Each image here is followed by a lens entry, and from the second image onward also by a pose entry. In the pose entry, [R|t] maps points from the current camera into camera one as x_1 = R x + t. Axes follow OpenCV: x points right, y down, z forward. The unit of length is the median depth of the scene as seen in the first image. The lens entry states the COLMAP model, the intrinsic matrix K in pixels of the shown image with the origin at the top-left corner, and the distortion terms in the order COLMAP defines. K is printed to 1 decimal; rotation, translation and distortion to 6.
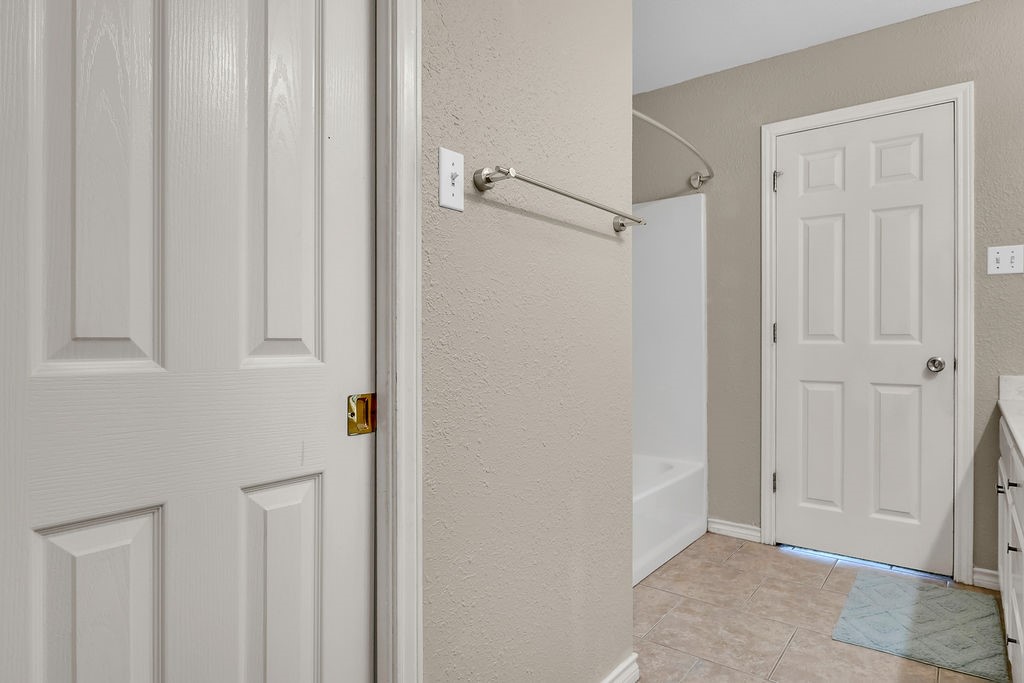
lens RADIAL K [[600.5, 0, 518.1], [0, 600.5, 344.3], [0, 0, 1]] dist [-0.005876, 0.001440]
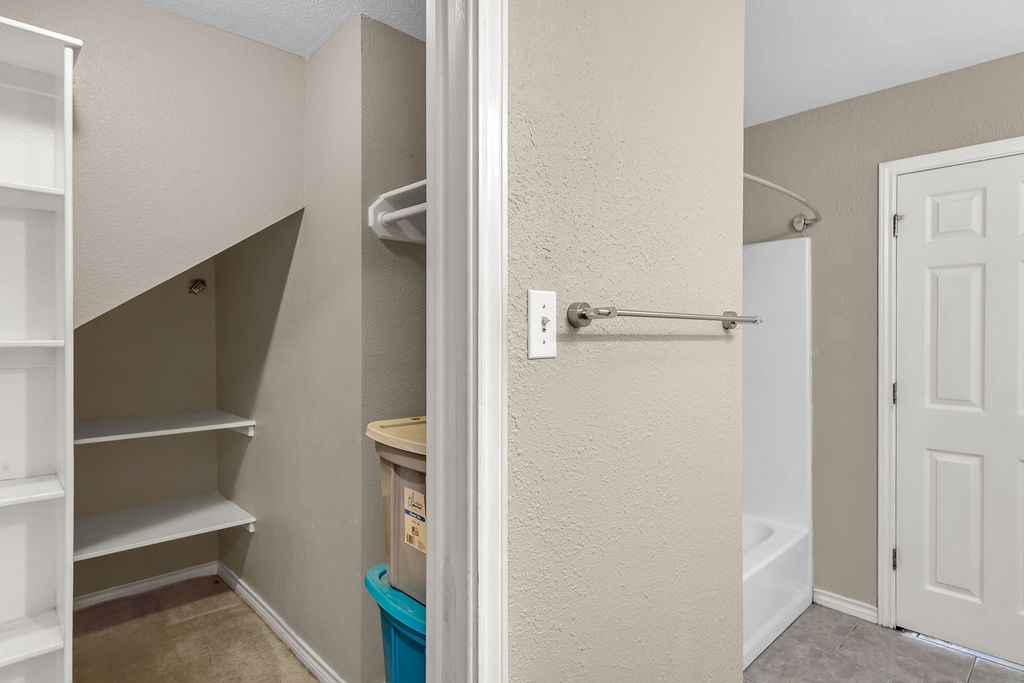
lens RADIAL K [[566.8, 0, 516.3], [0, 566.8, 339.5], [0, 0, 1]] dist [0.009612, -0.002898]
pose [[0.989994, 0.000355, -0.141110, -0.013068], [-0.000571, 0.999999, -0.001485, -0.098604], [0.141110, 0.001551, 0.989993, 0.076287]]
